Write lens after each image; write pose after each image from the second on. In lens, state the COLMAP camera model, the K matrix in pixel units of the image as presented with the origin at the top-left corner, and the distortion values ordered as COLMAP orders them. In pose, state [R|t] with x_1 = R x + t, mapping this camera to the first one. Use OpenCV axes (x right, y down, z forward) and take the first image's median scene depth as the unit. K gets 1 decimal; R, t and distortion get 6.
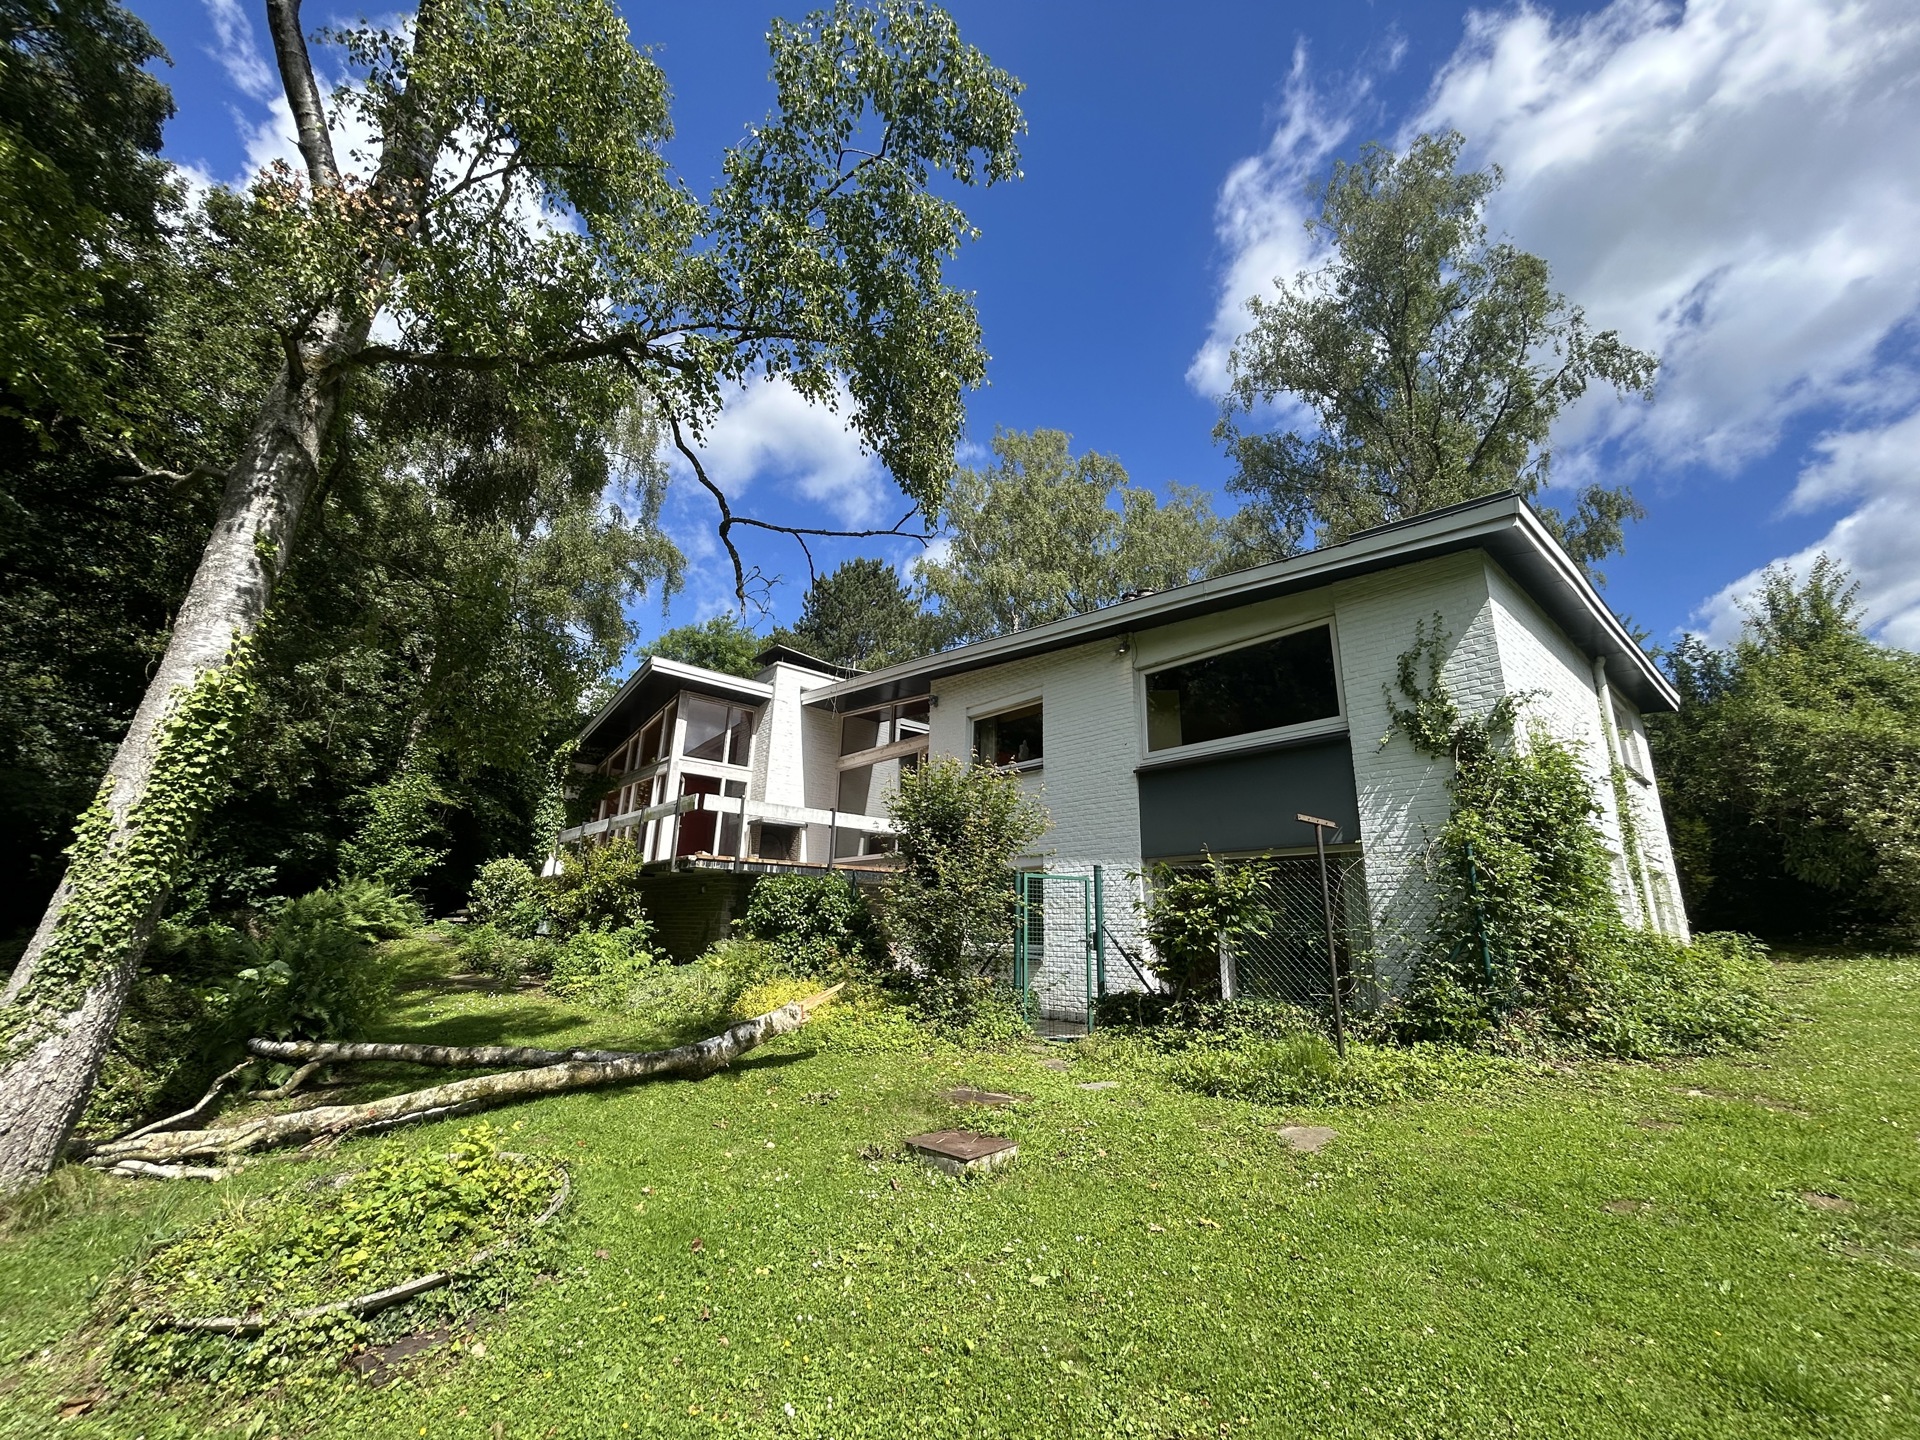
lens RADIAL K [[770.4, 0, 966.6], [0, 770.4, 713.1], [0, 0, 1]] dist [-0.001686, 0.000730]
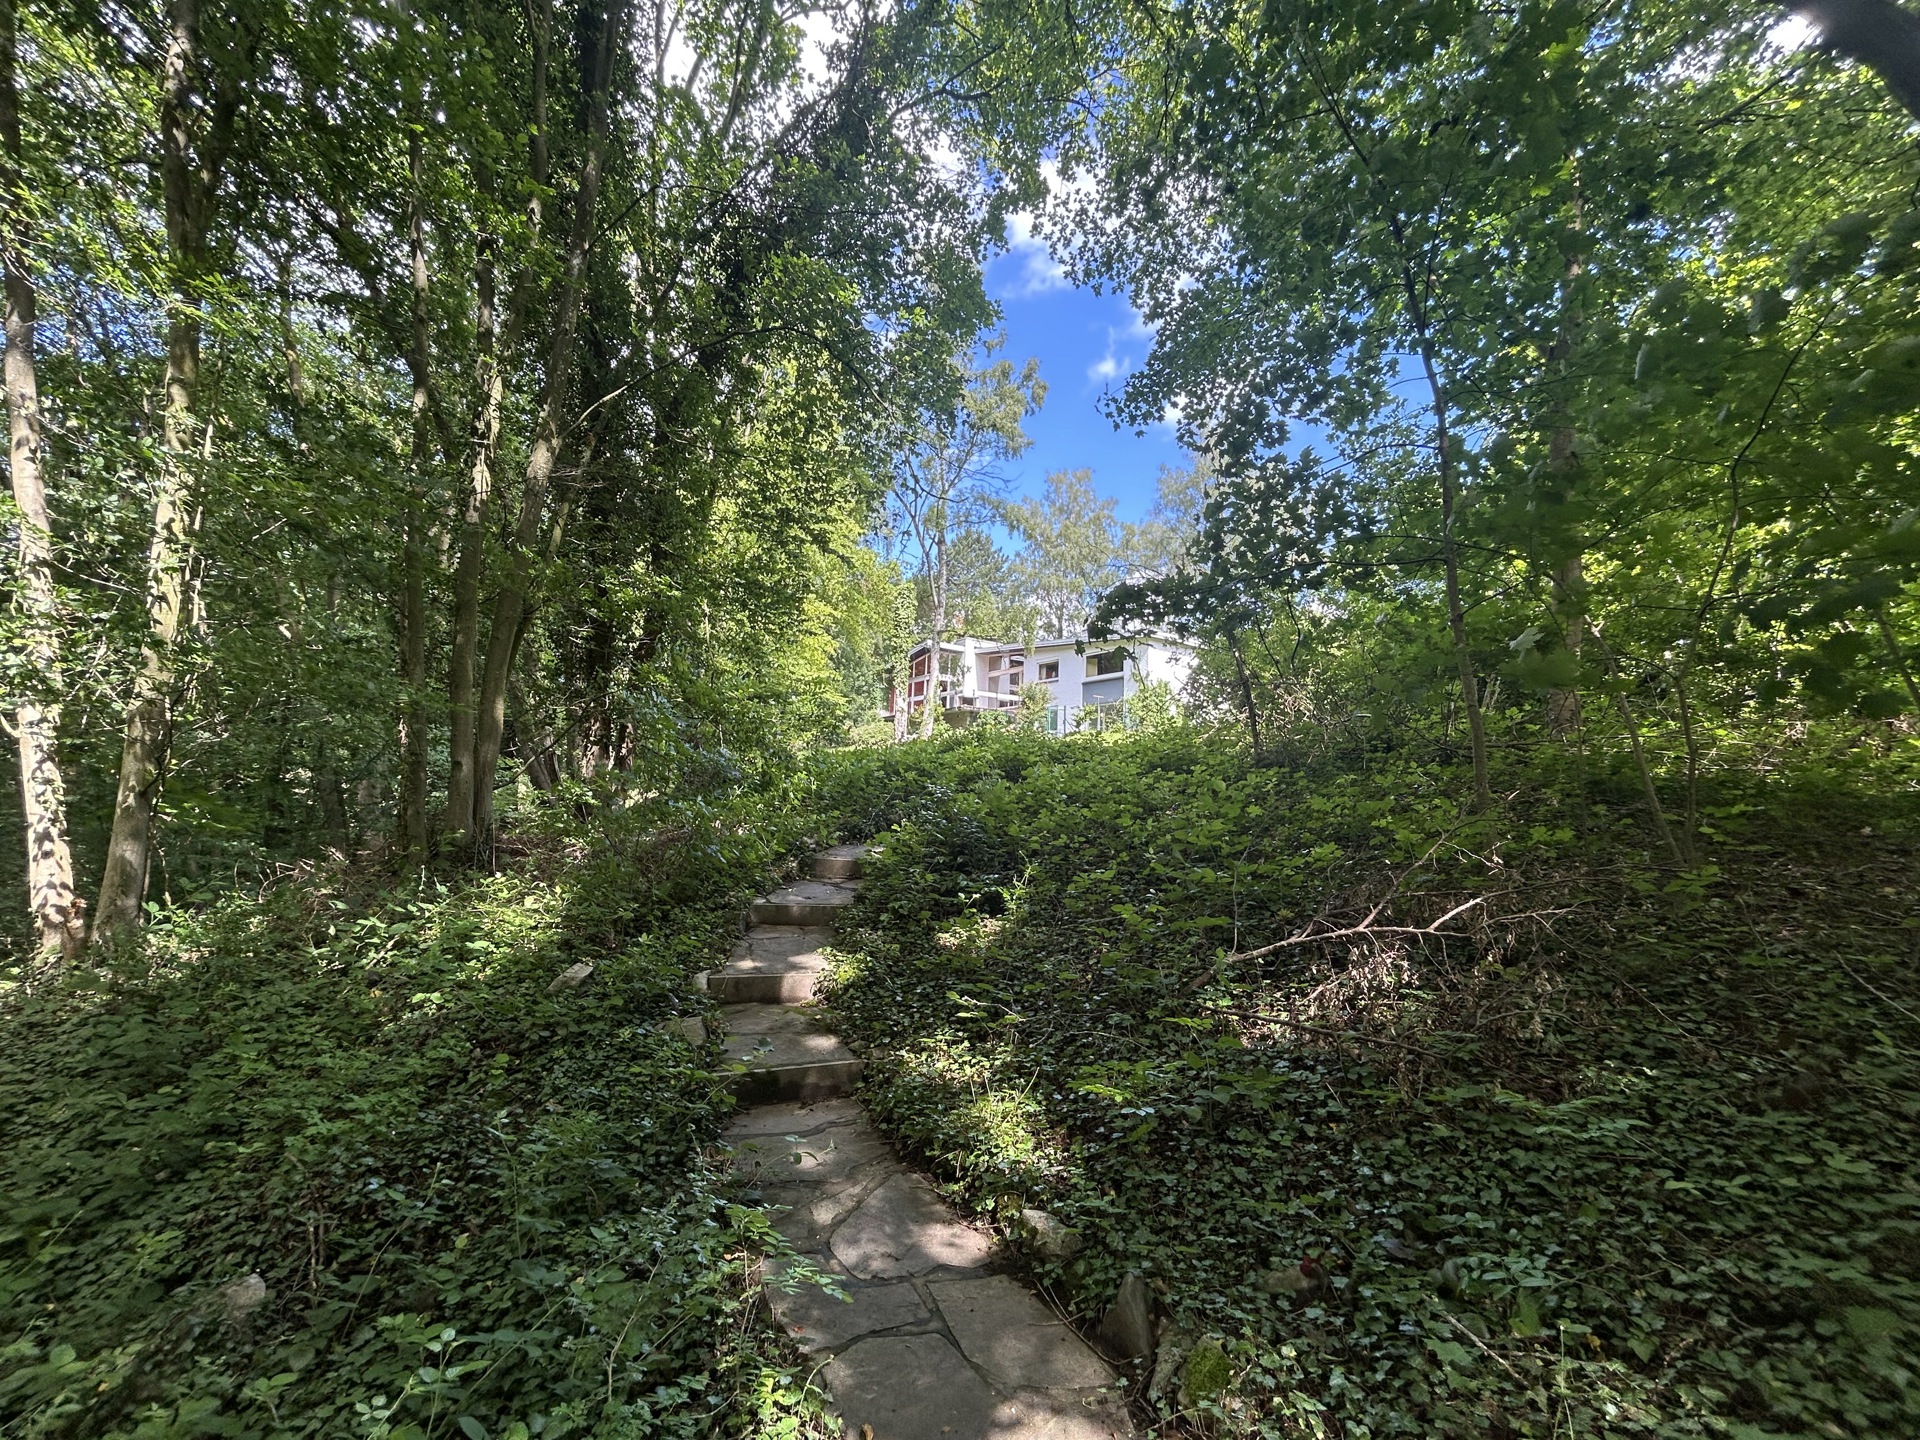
lens RADIAL K [[770.4, 0, 958.9], [0, 770.4, 716.7], [0, 0, 1]] dist [-0.001686, 0.000730]
pose [[0.994926, -0.003462, -0.100545, 0.001773], [0.020459, 0.985485, 0.168523, -0.416570], [0.098502, -0.169725, 0.980556, -2.839735]]
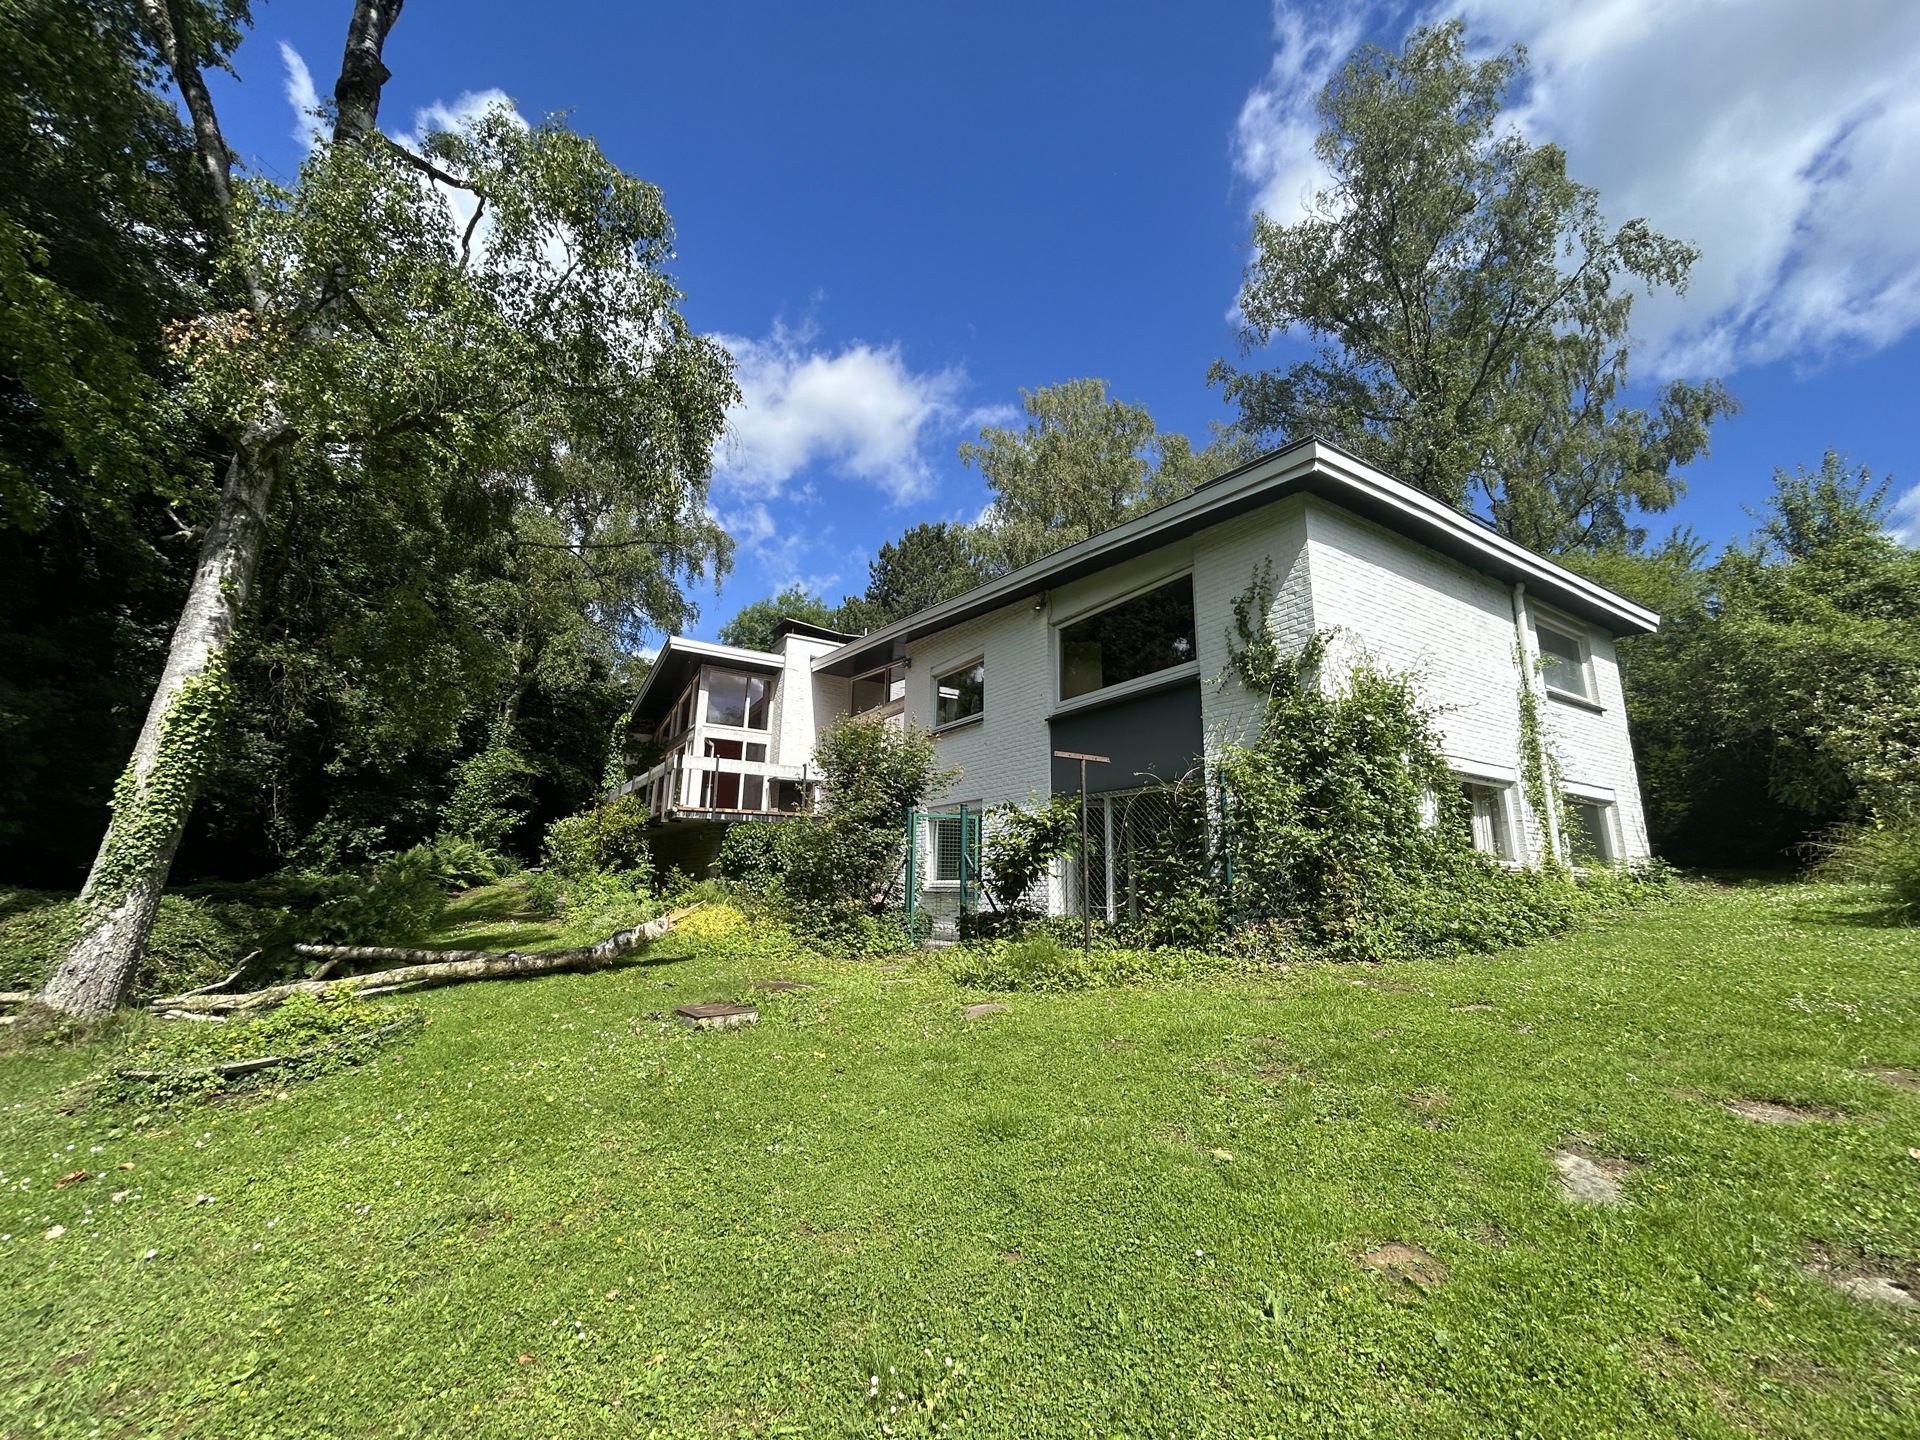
lens RADIAL K [[770.4, 0, 968.2], [0, 770.4, 710.8], [0, 0, 1]] dist [-0.001686, 0.000730]
pose [[0.987905, -0.044552, -0.148520, 0.278900], [0.052139, 0.997505, 0.047591, 0.005869], [0.146030, -0.054759, 0.987764, -0.088268]]
